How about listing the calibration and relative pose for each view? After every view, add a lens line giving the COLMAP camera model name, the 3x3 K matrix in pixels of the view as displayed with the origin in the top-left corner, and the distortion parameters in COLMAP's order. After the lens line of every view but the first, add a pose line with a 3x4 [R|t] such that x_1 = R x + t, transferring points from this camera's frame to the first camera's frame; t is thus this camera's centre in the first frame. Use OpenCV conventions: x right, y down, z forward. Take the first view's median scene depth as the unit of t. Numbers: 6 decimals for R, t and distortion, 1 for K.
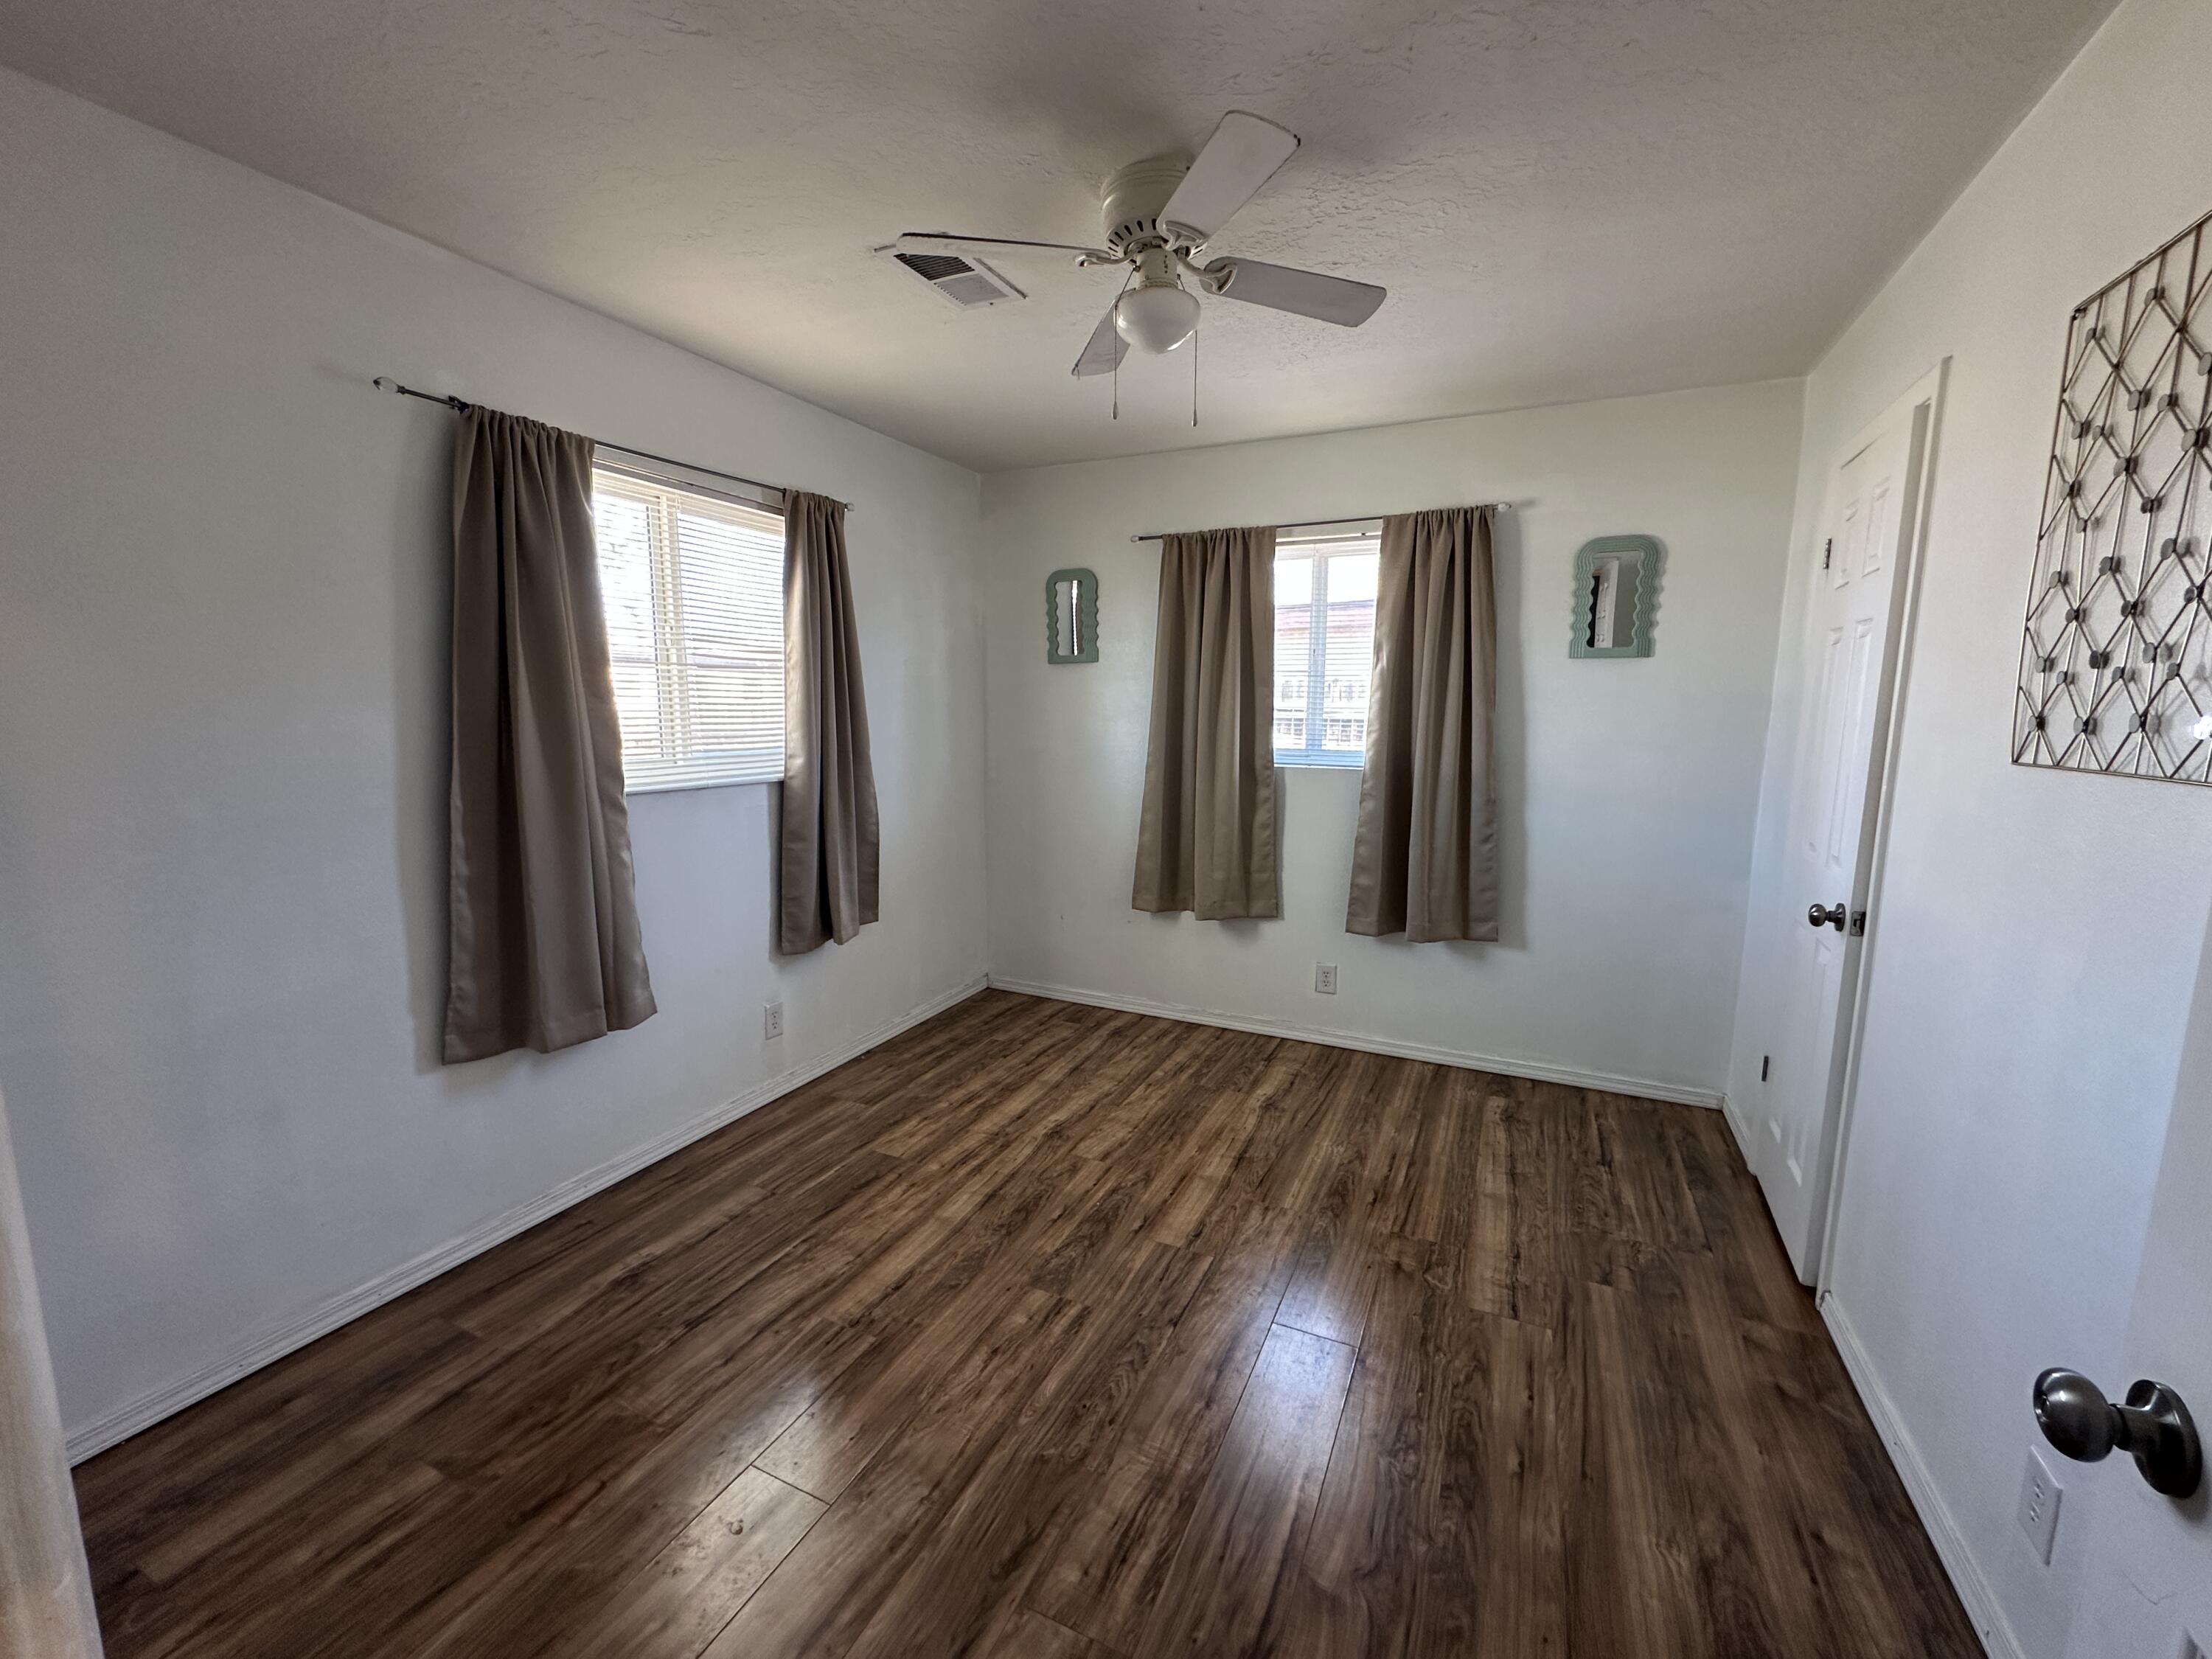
lens RADIAL K [[882.9, 0, 1114.2], [0, 882.9, 821.0], [0, 0, 1]] dist [-0.005227, 0.000896]
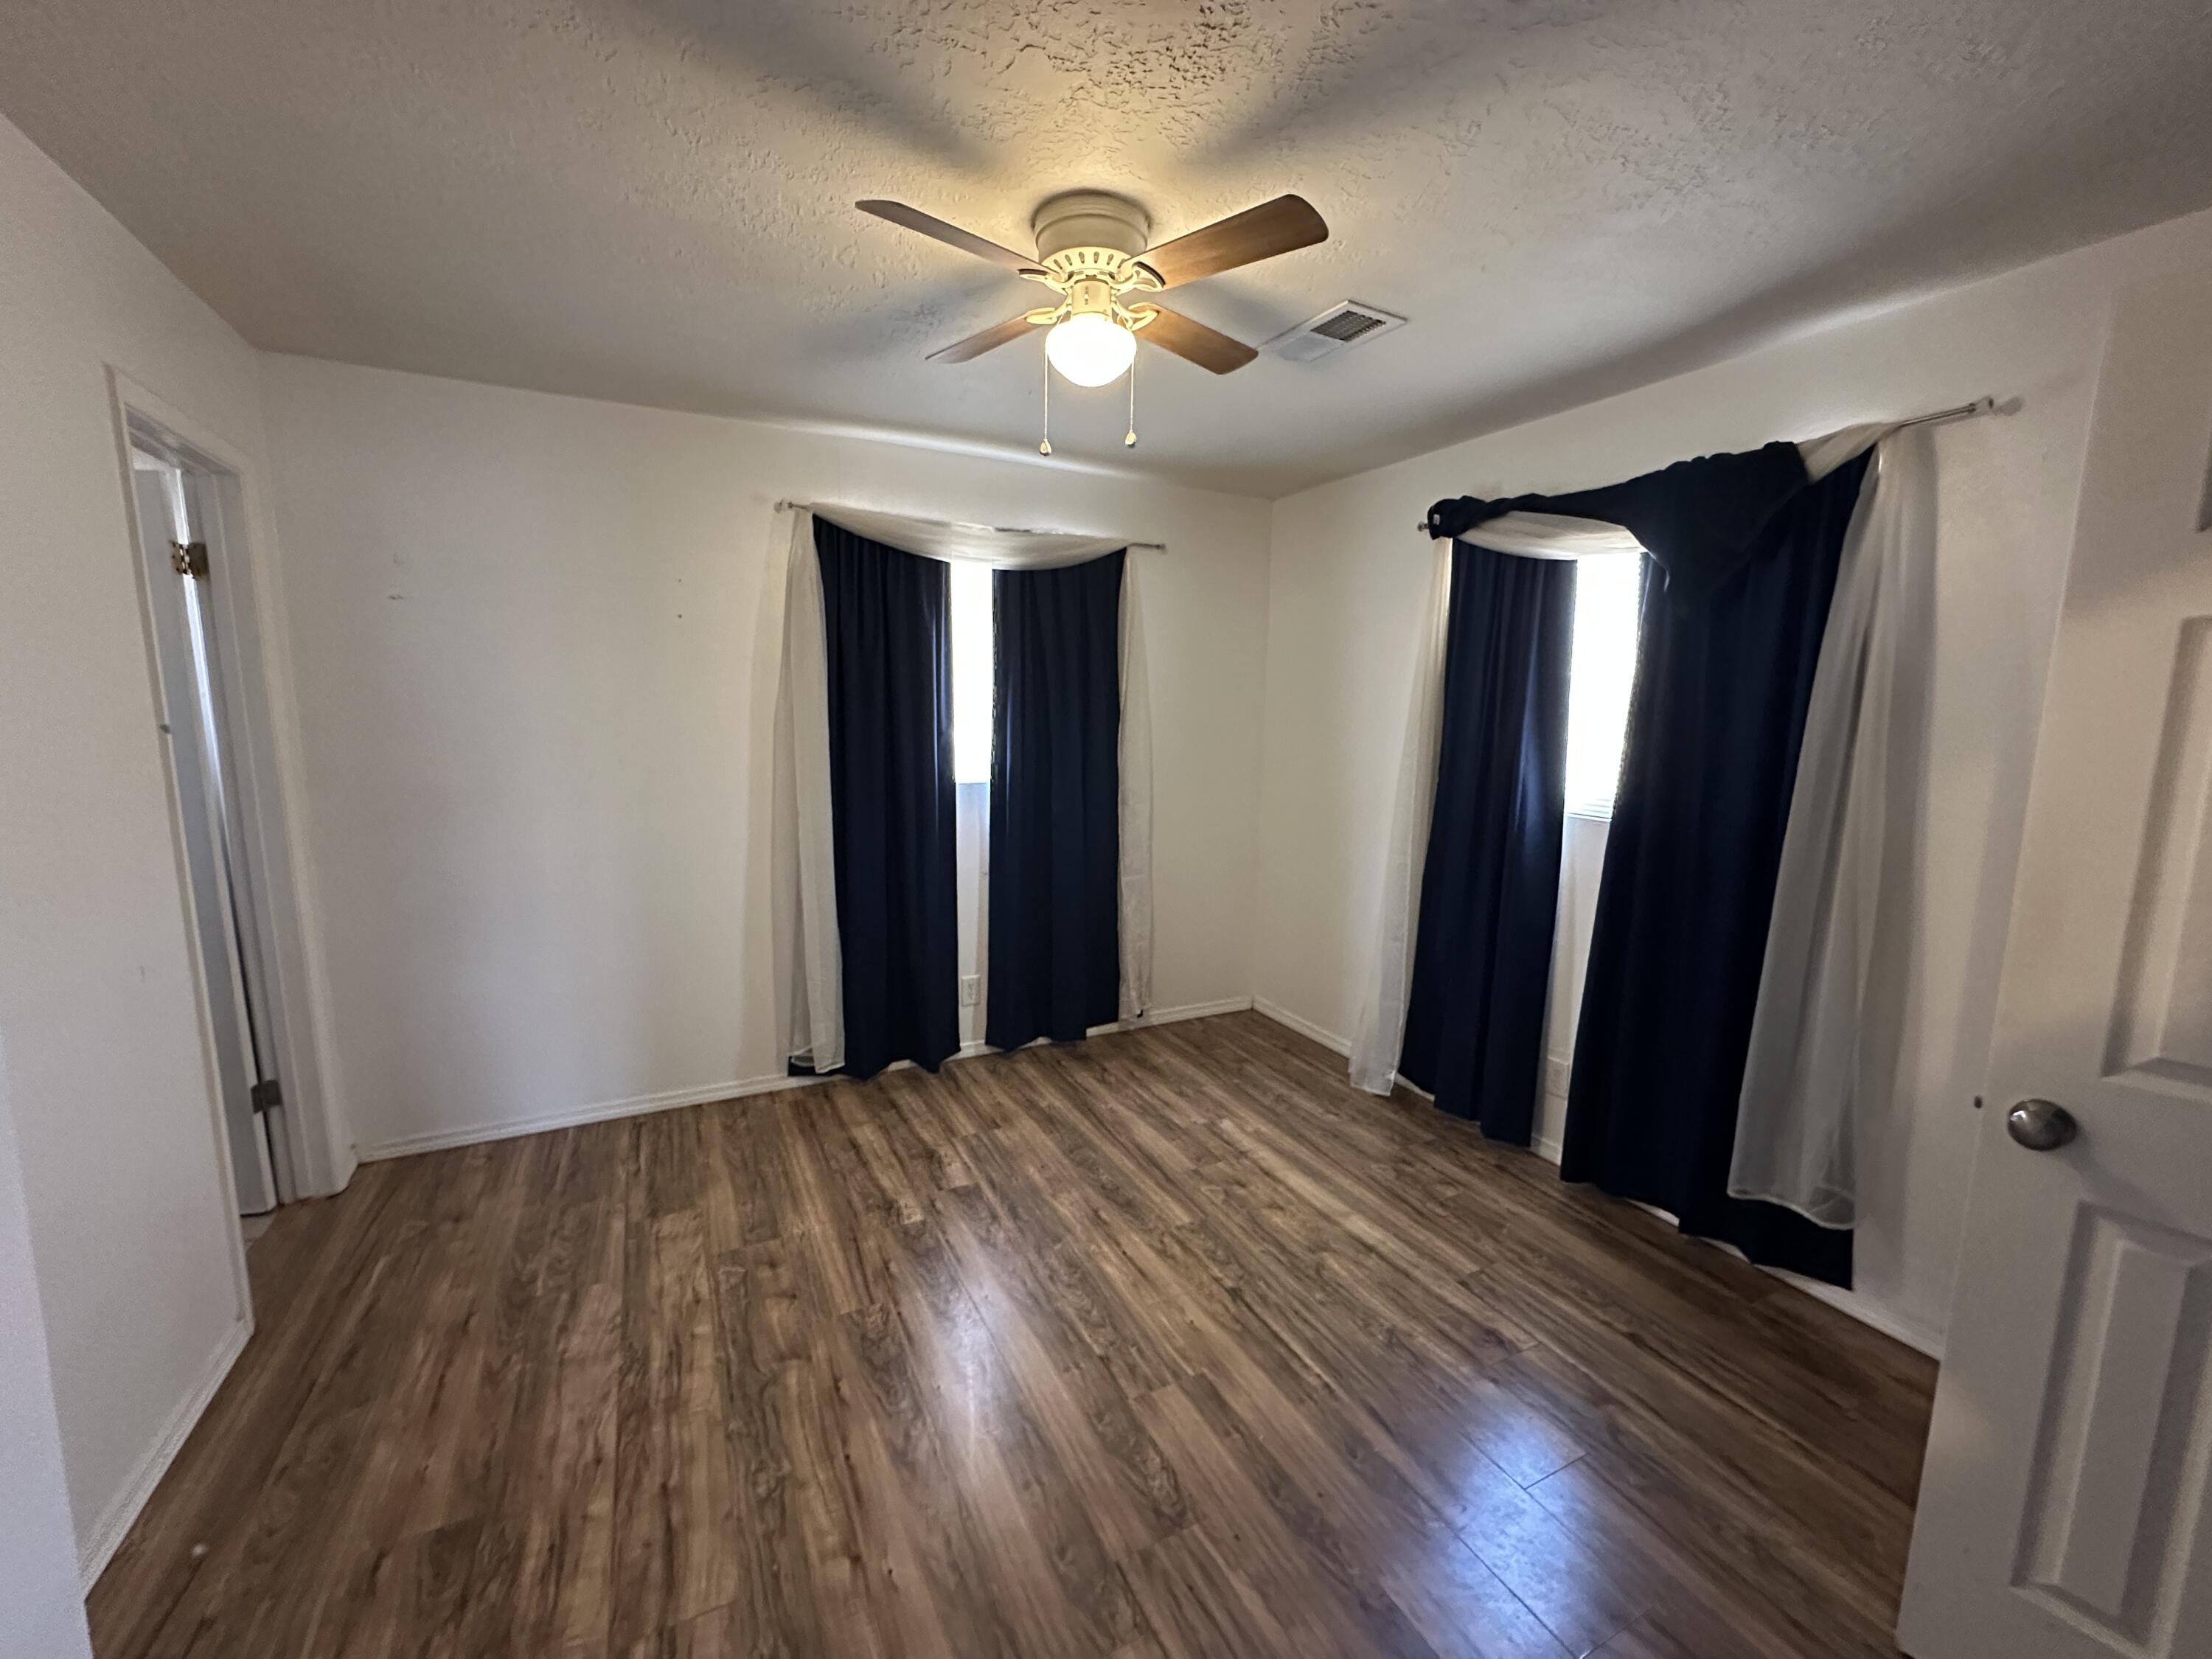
lens RADIAL K [[882.9, 0, 1112.8], [0, 882.9, 837.6], [0, 0, 1]] dist [-0.005227, 0.000896]
pose [[-0.606165, 0.106136, -0.788225, 0.635762], [-0.126825, 0.965476, 0.227535, -0.164996], [0.785162, 0.237890, -0.571777, 1.043933]]
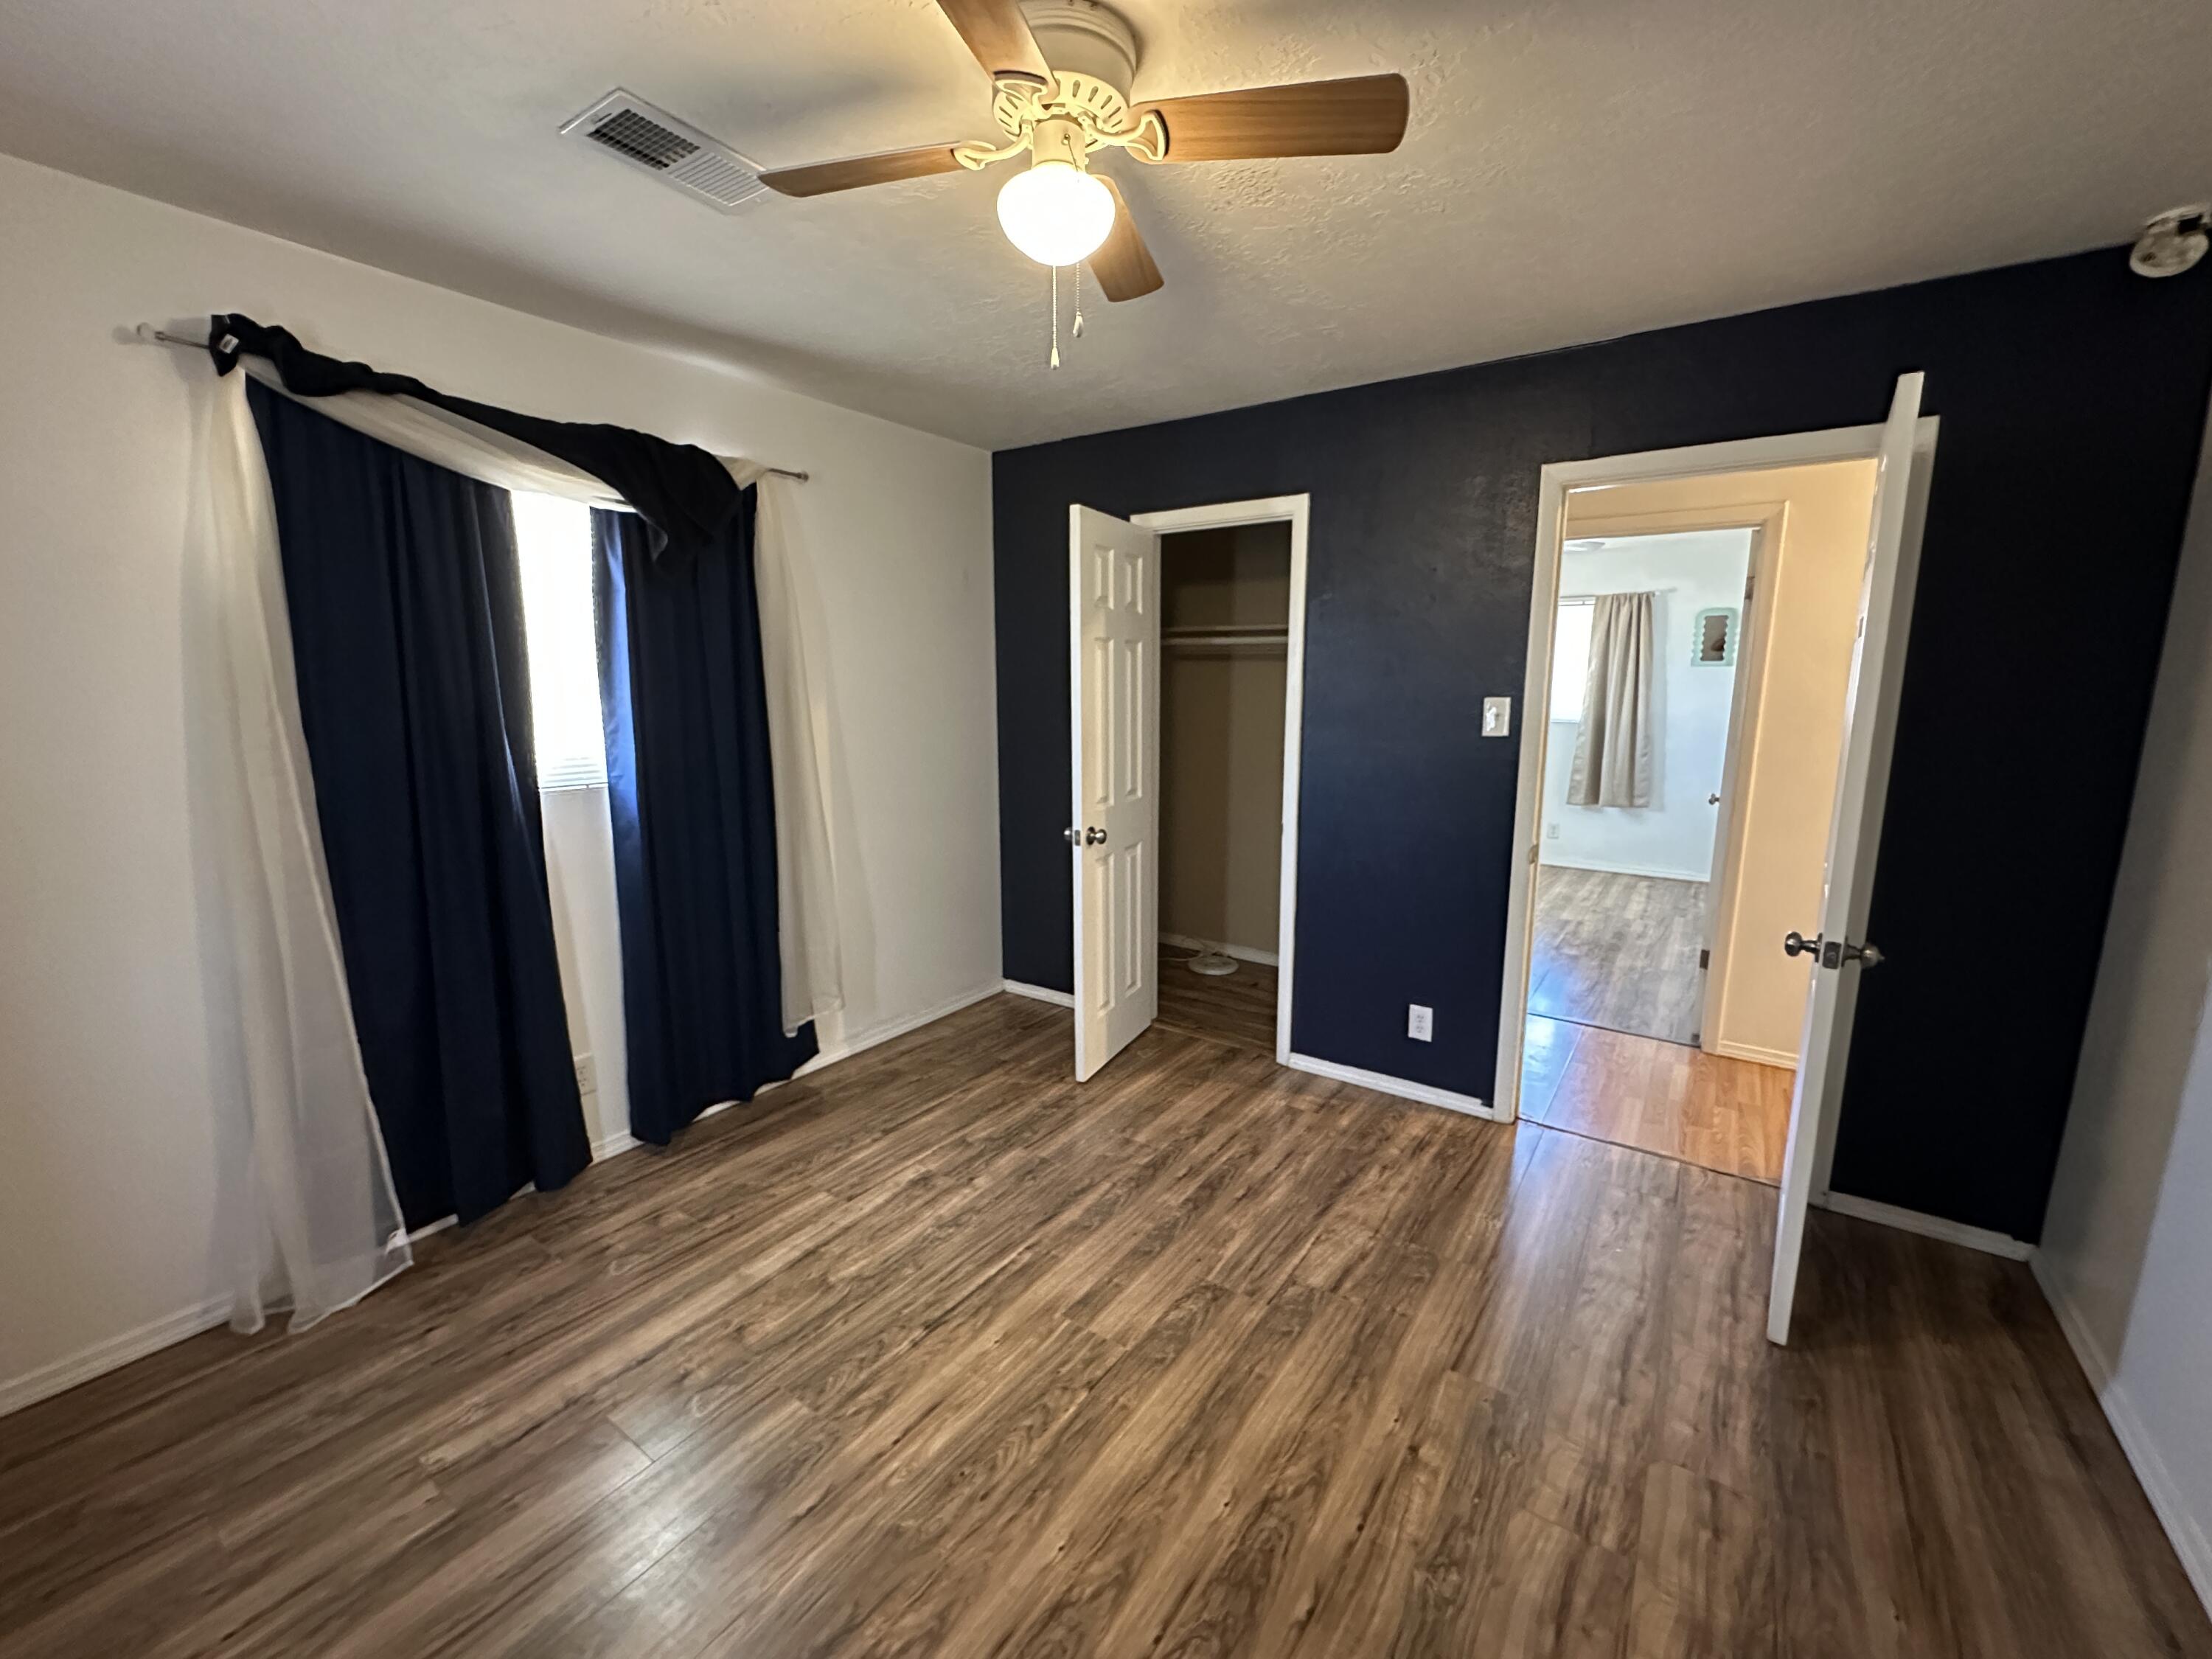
lens RADIAL K [[882.9, 0, 1114.0], [0, 882.9, 826.5], [0, 0, 1]] dist [-0.005227, 0.000896]
pose [[0.985999, 0.032751, -0.163502, 0.256060], [-0.027523, 0.999038, 0.034145, -0.042591], [0.164463, -0.029167, 0.985952, 0.149866]]
